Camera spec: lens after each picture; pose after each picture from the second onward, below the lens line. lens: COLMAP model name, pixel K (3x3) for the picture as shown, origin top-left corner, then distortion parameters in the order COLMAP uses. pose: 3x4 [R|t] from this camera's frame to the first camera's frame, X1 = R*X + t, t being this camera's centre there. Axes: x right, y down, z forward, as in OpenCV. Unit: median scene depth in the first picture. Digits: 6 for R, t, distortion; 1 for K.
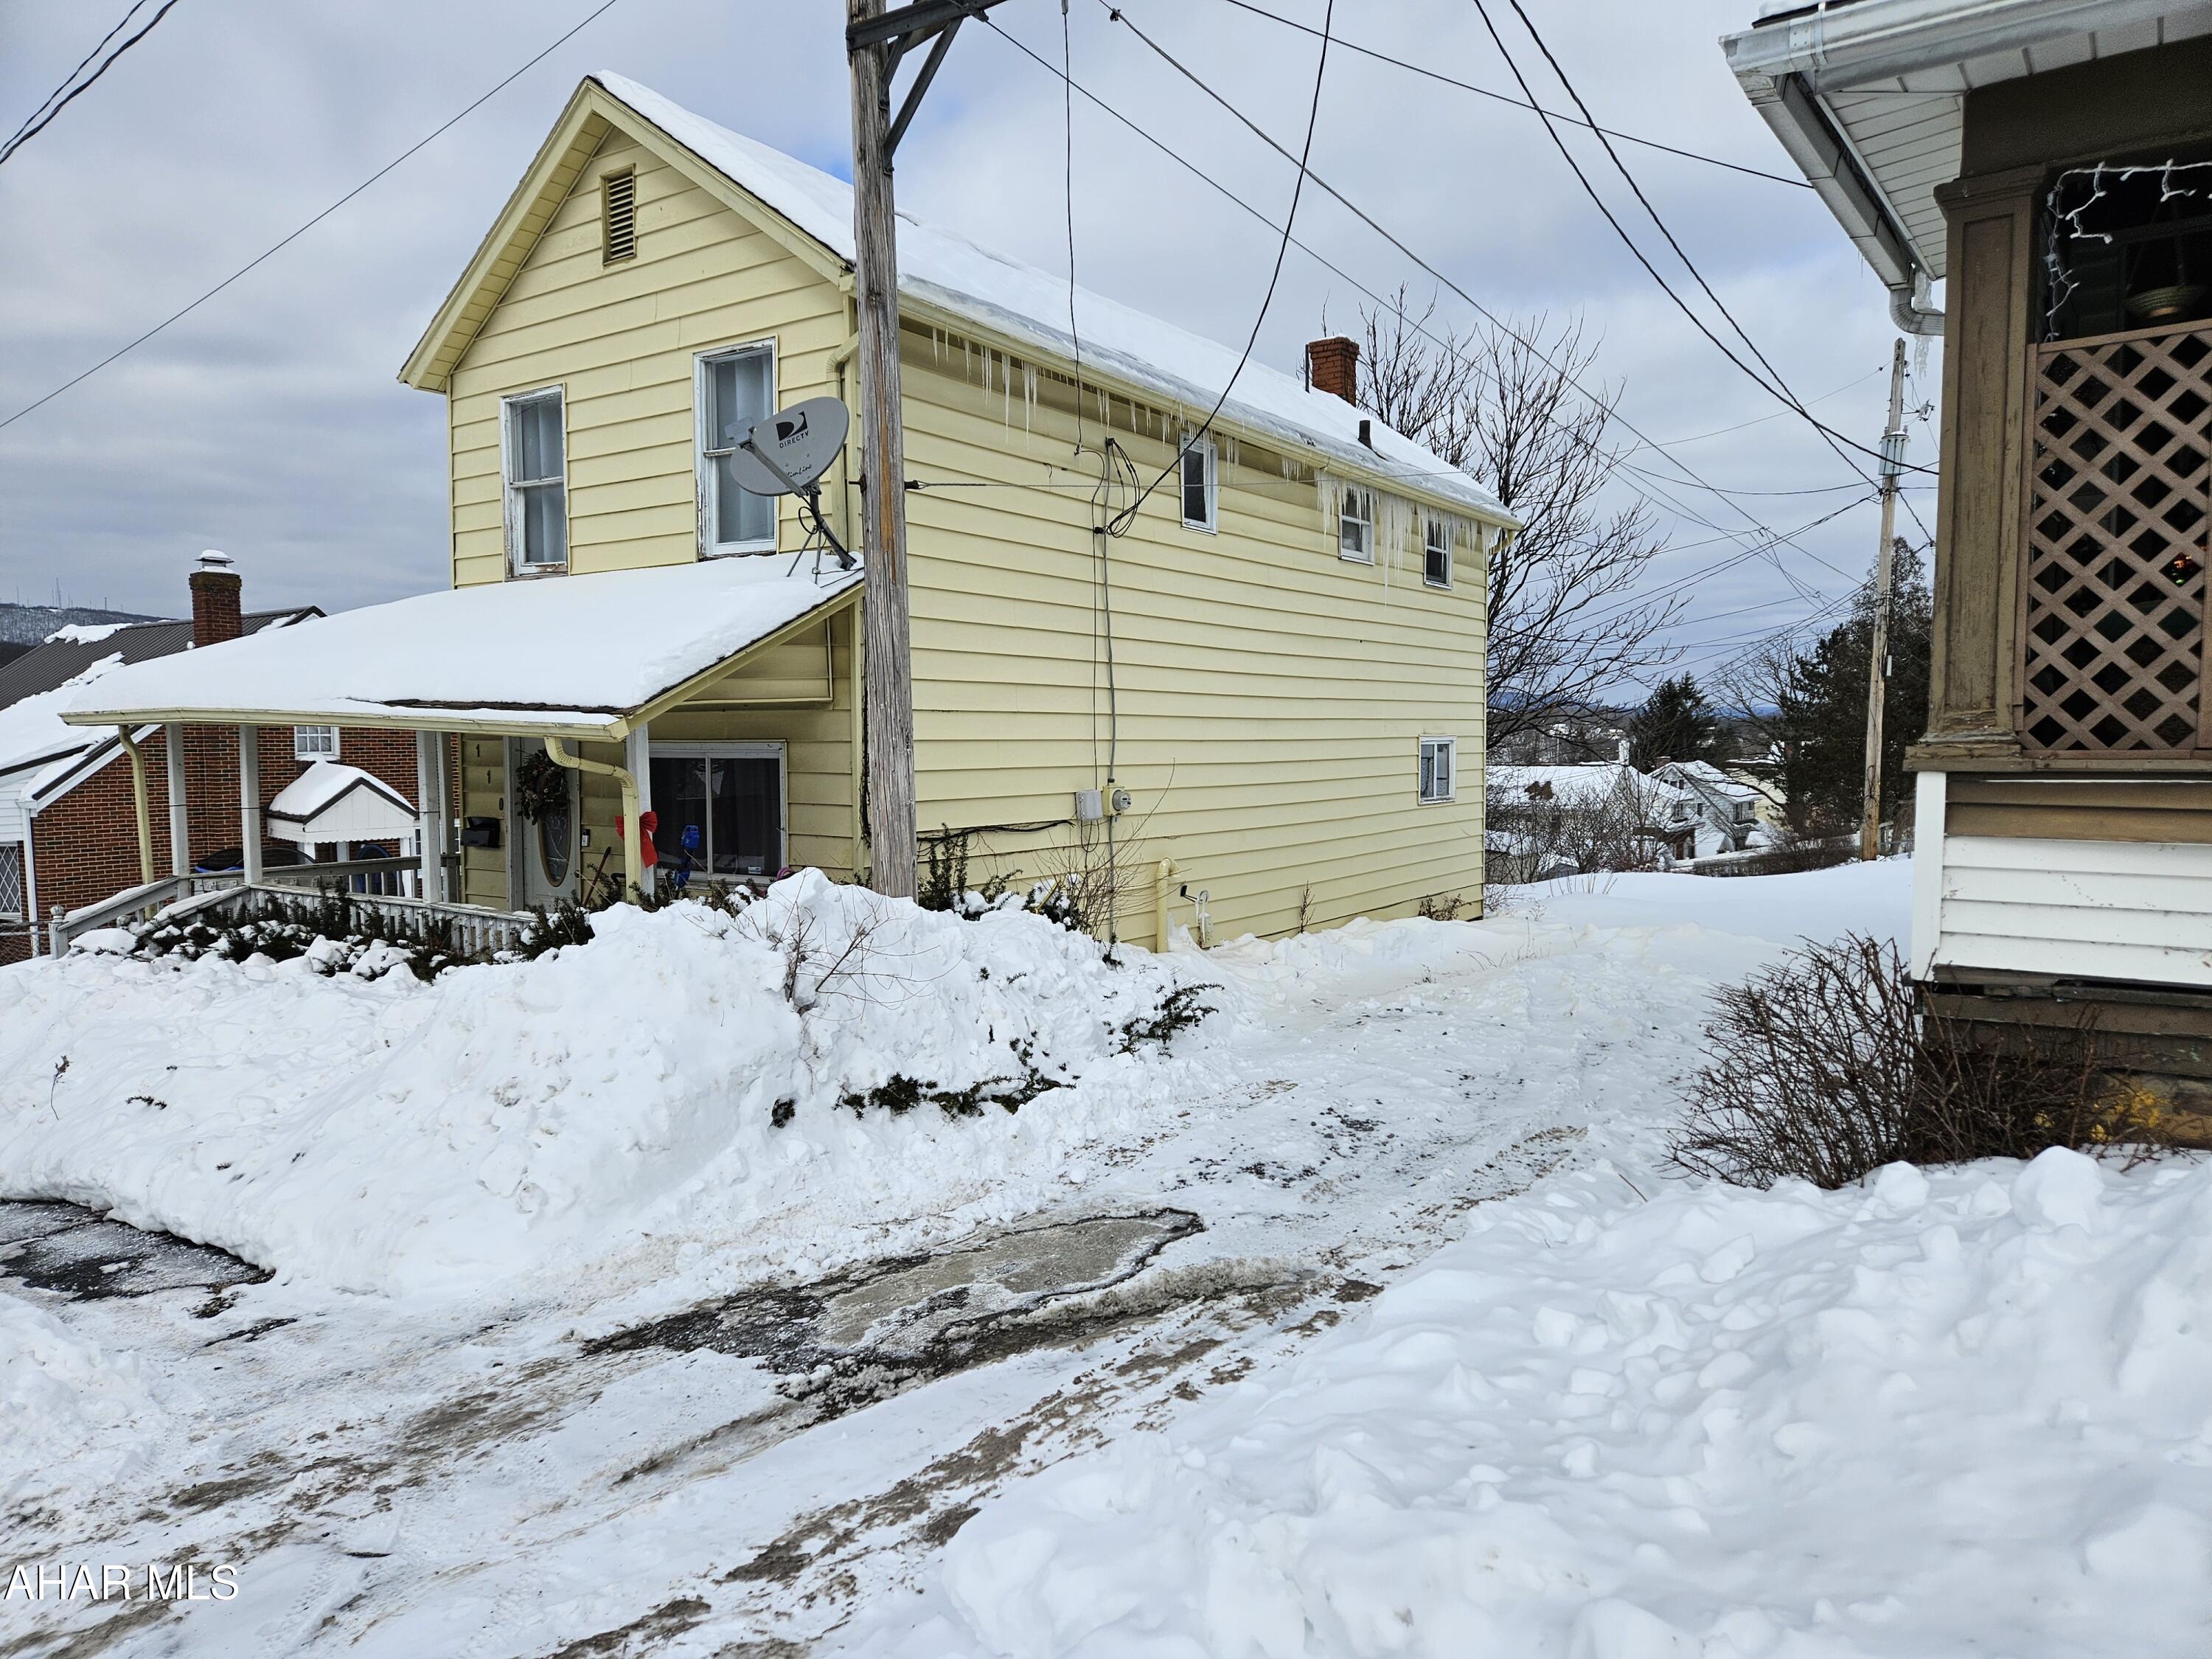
lens RADIAL K [[1480.3, 0, 1108.4], [0, 1480.3, 829.9], [0, 0, 1]] dist [0.081542, -0.064915]
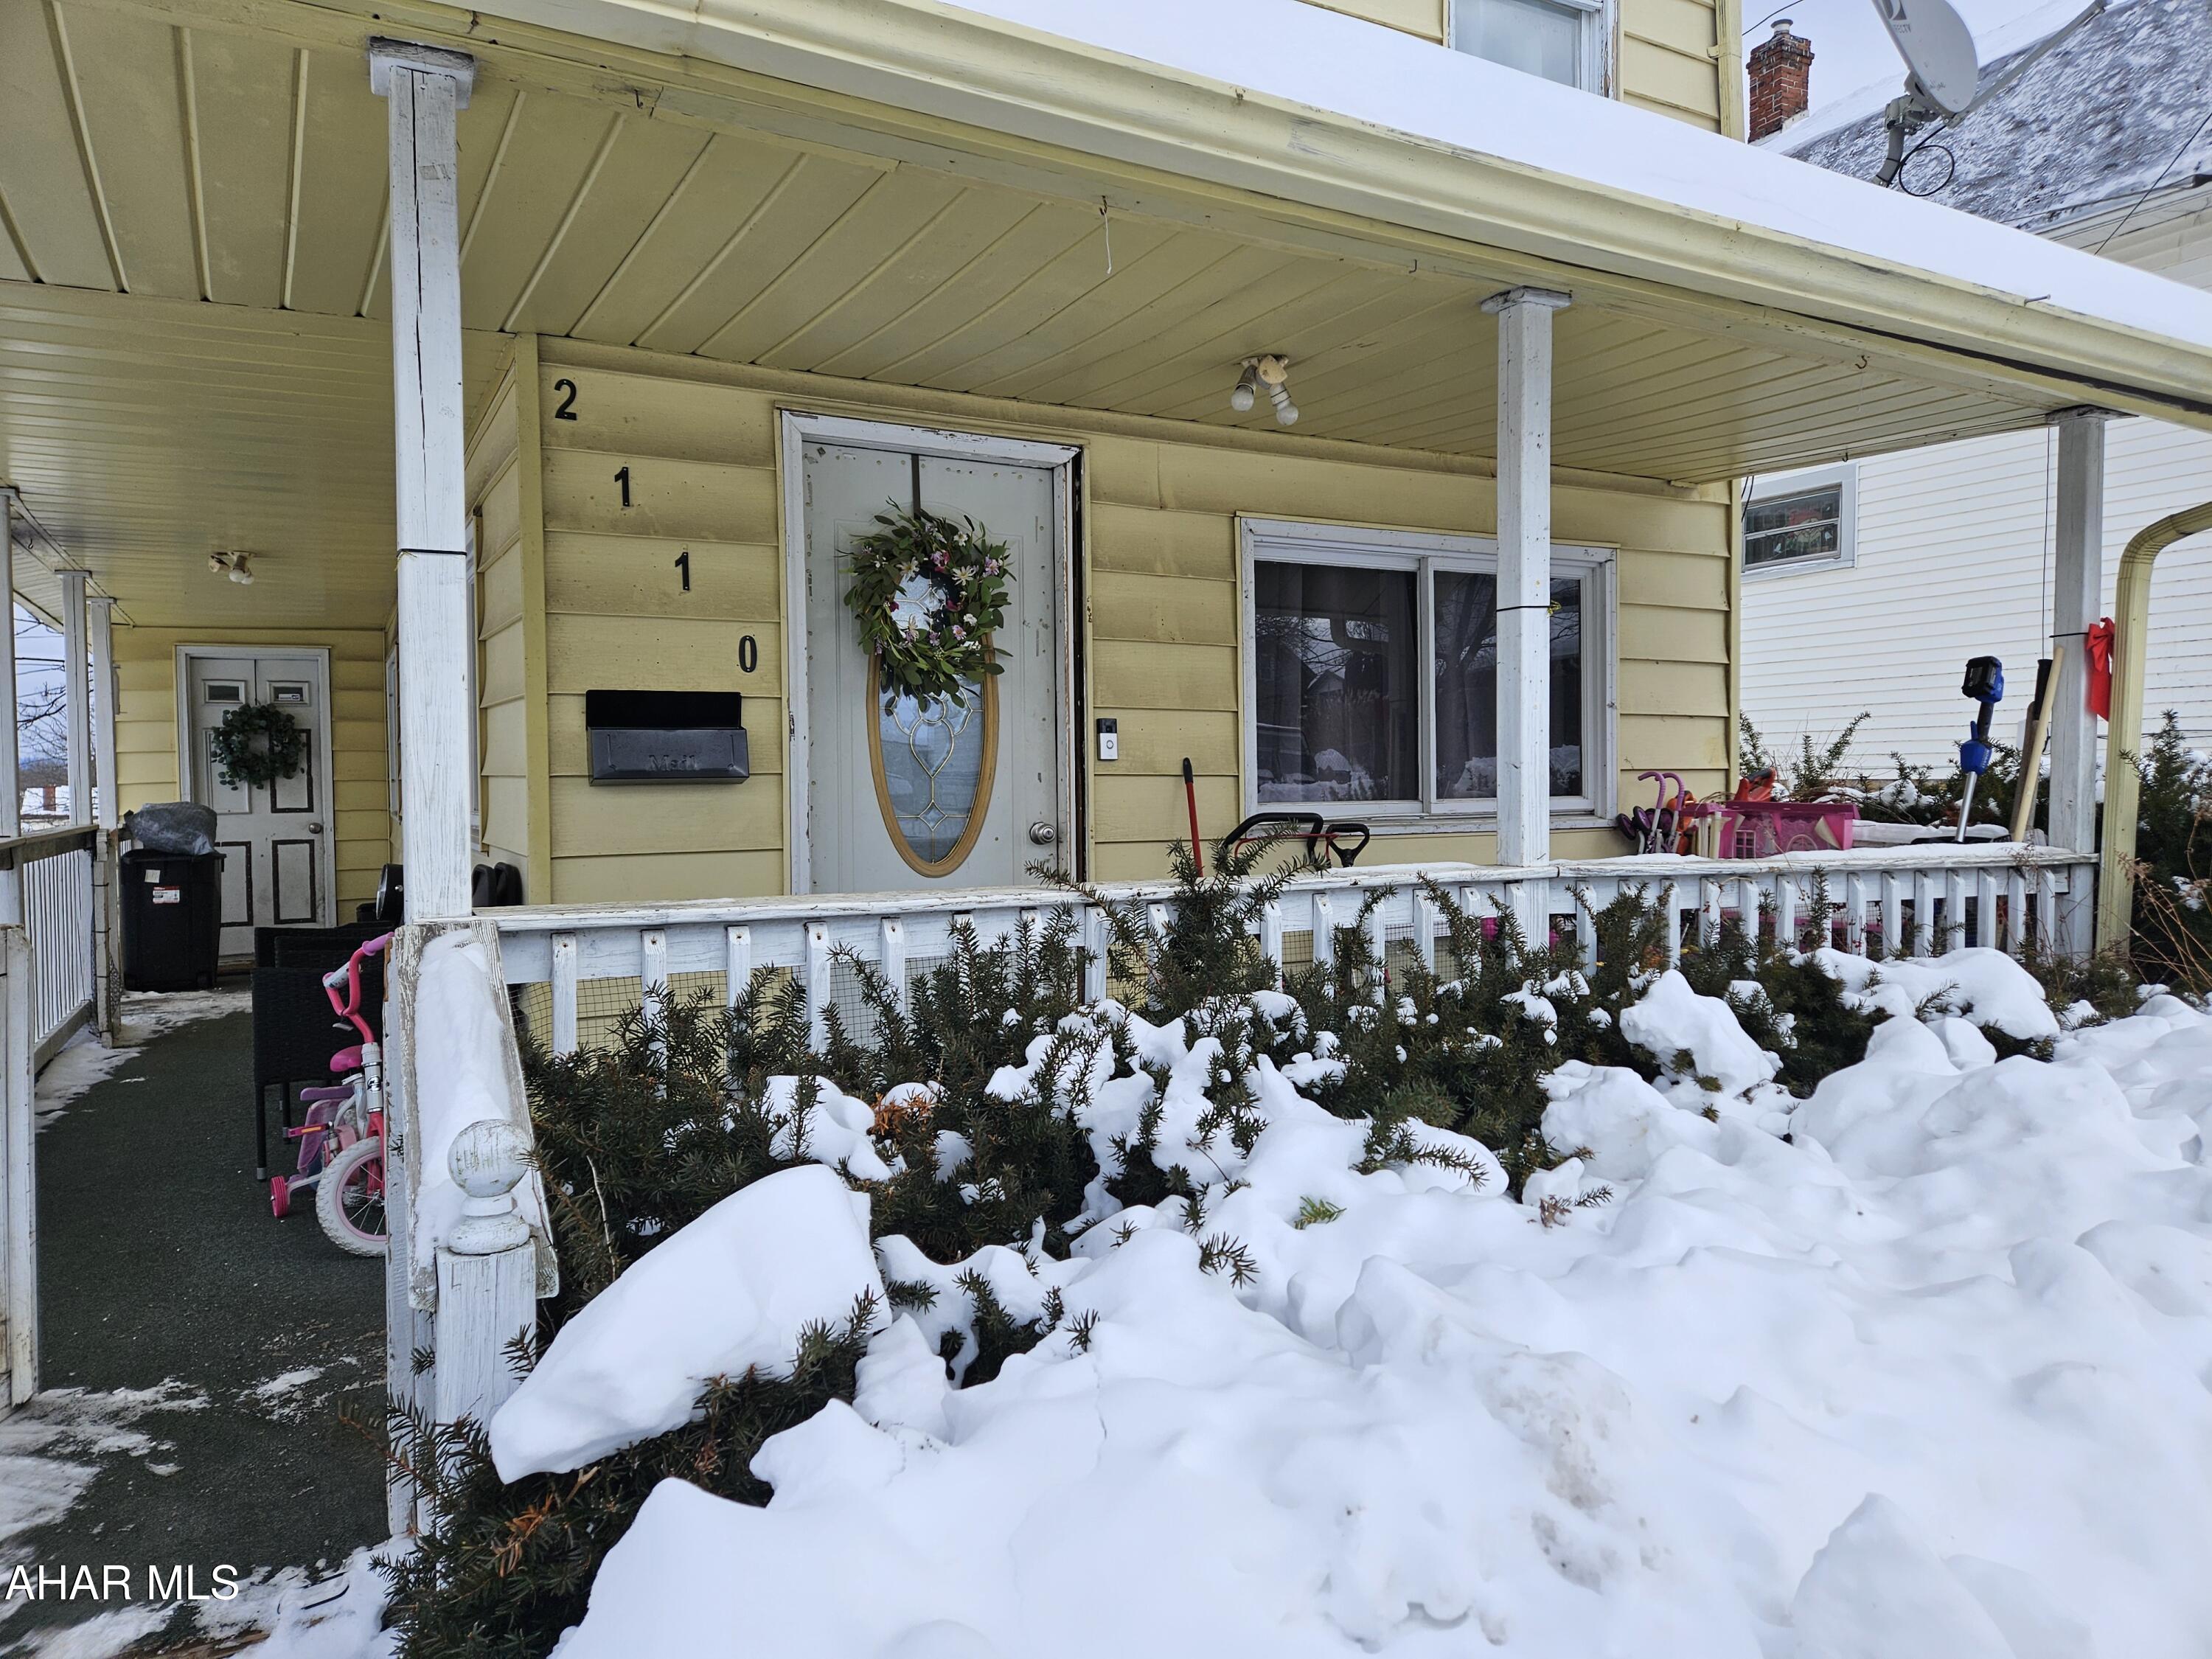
lens RADIAL K [[1480.3, 0, 1138.8], [0, 1480.3, 797.5], [0, 0, 1]] dist [0.081542, -0.064915]
pose [[0.434507, -0.014932, 0.900545, -0.757450], [0.064997, 0.997775, -0.014816, 0.029357], [-0.898320, 0.064971, 0.434511, 0.871874]]
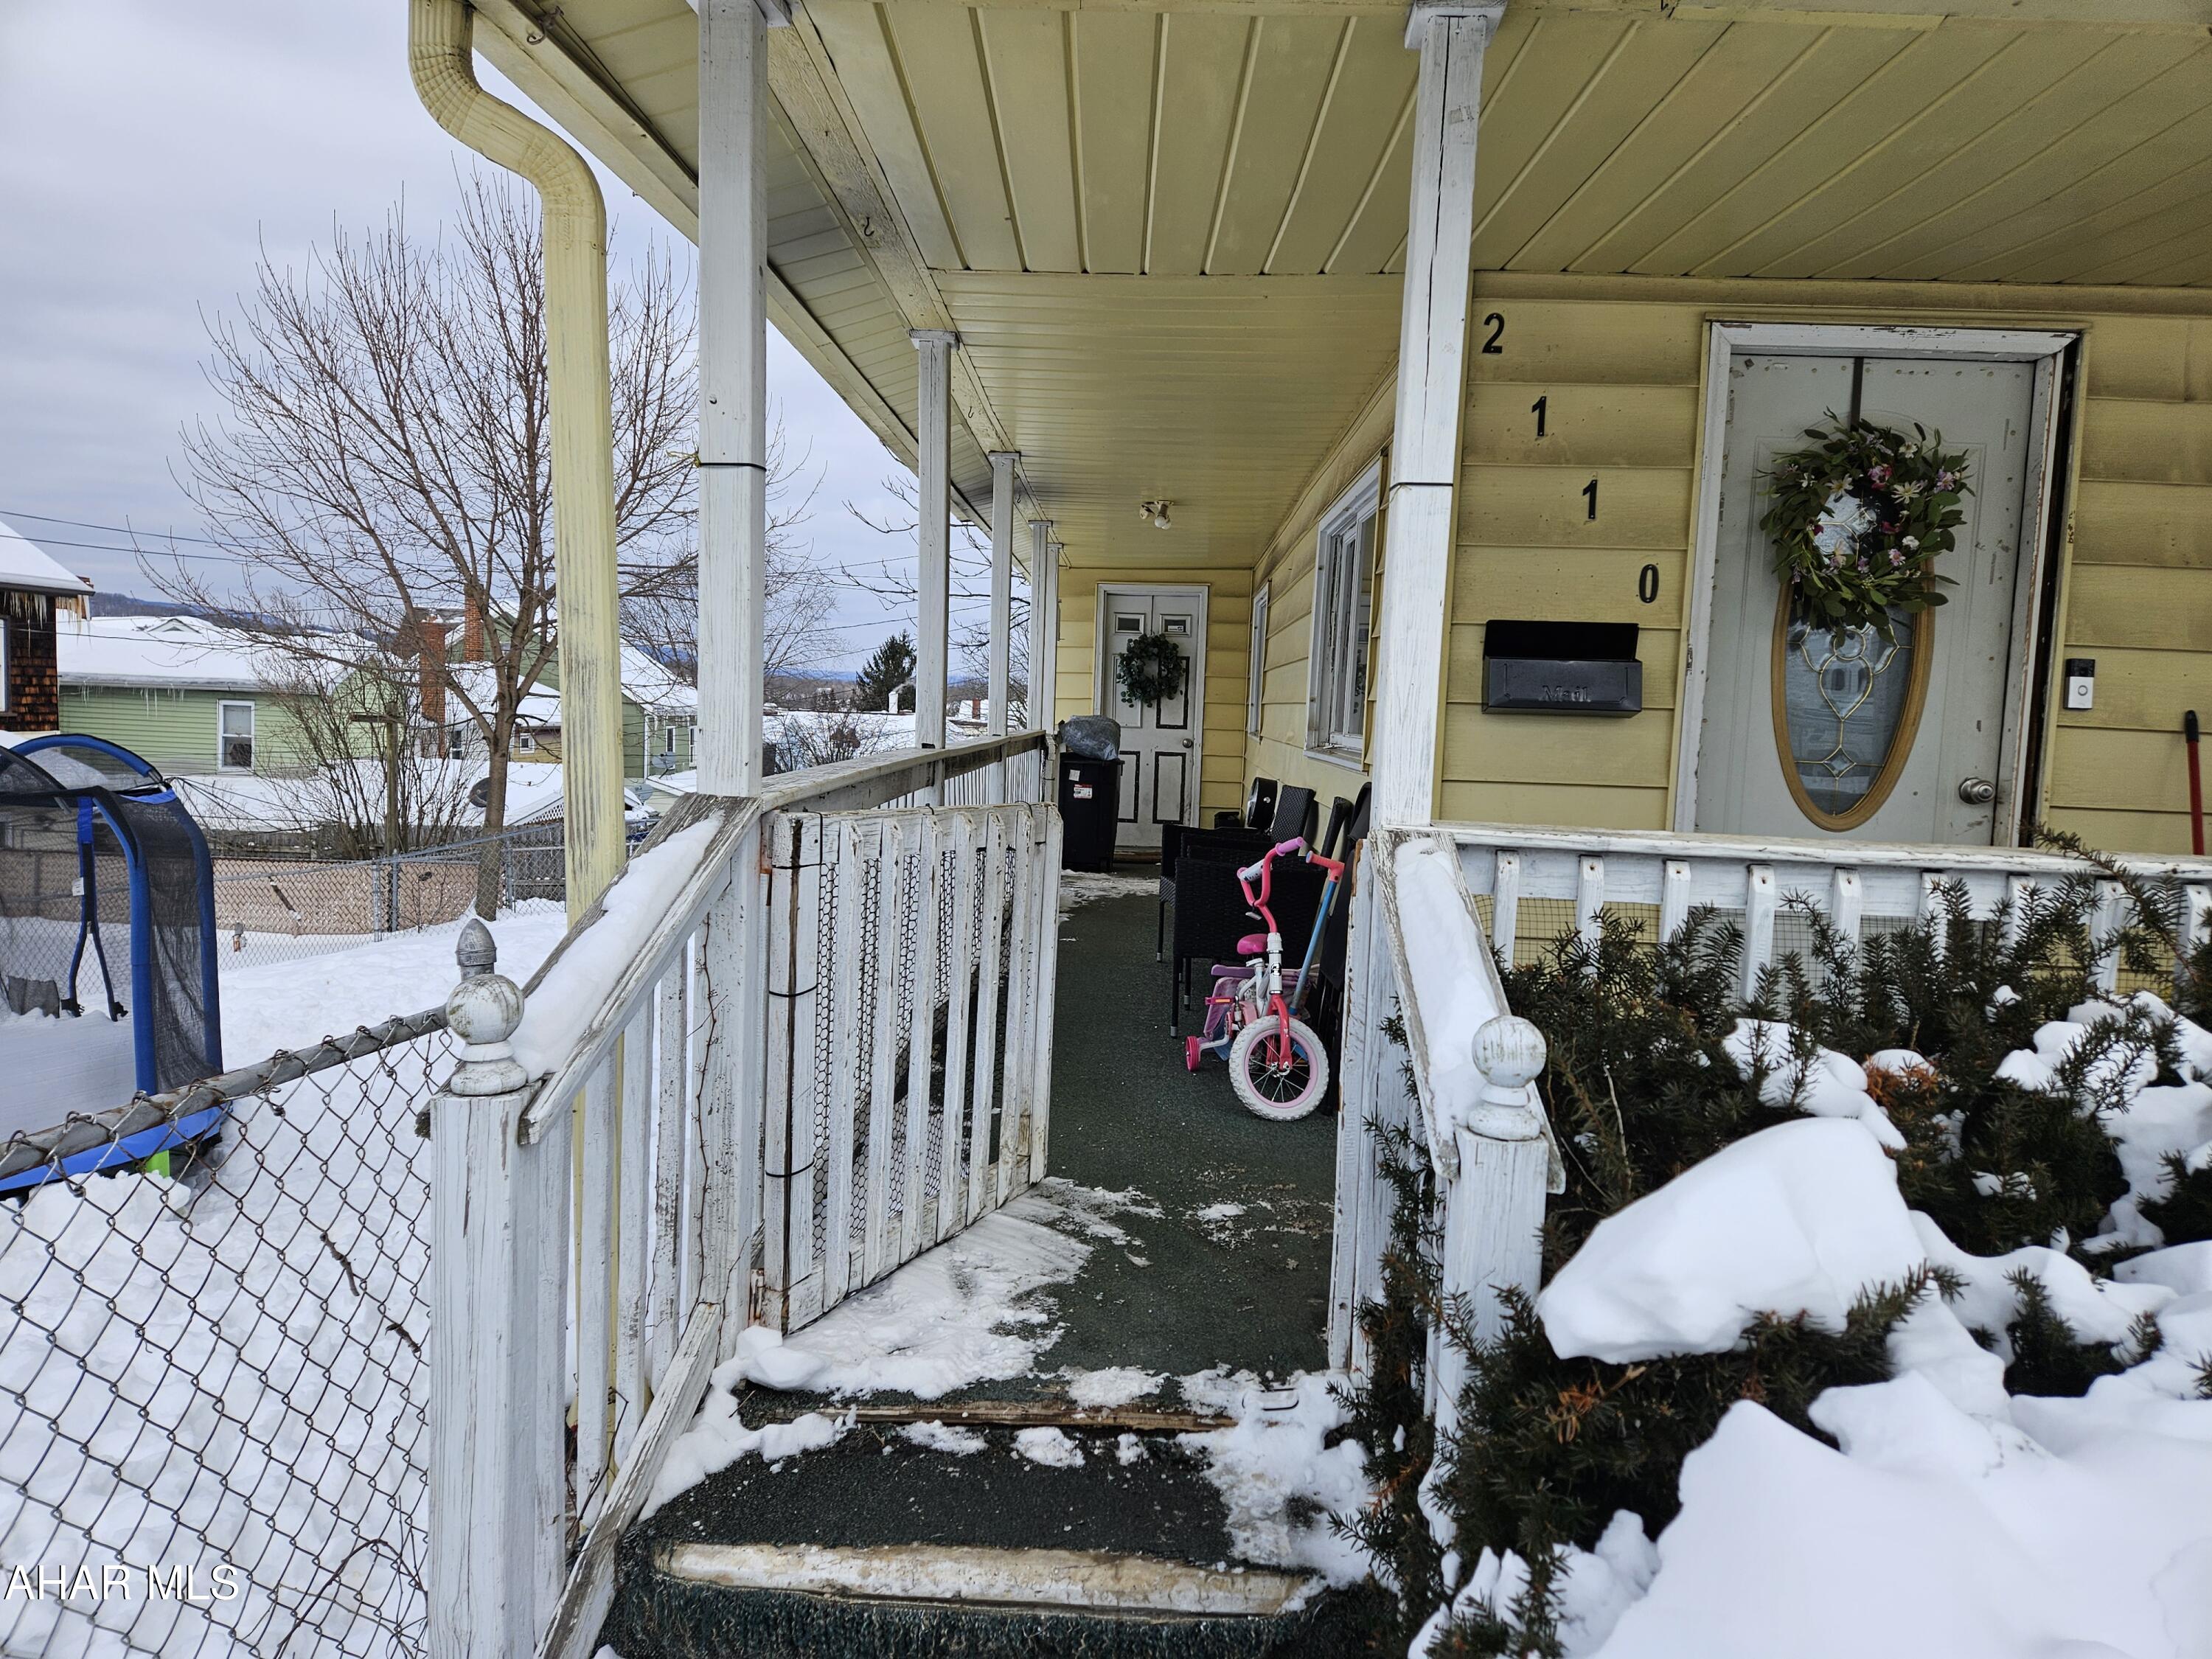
lens RADIAL K [[1480.3, 0, 1101.3], [0, 1480.3, 808.6], [0, 0, 1]] dist [0.081542, -0.064915]
pose [[0.831541, -0.005350, 0.555437, -0.775750], [-0.004513, 0.999856, 0.016387, 0.030708], [-0.555445, -0.016133, 0.831397, 0.891780]]
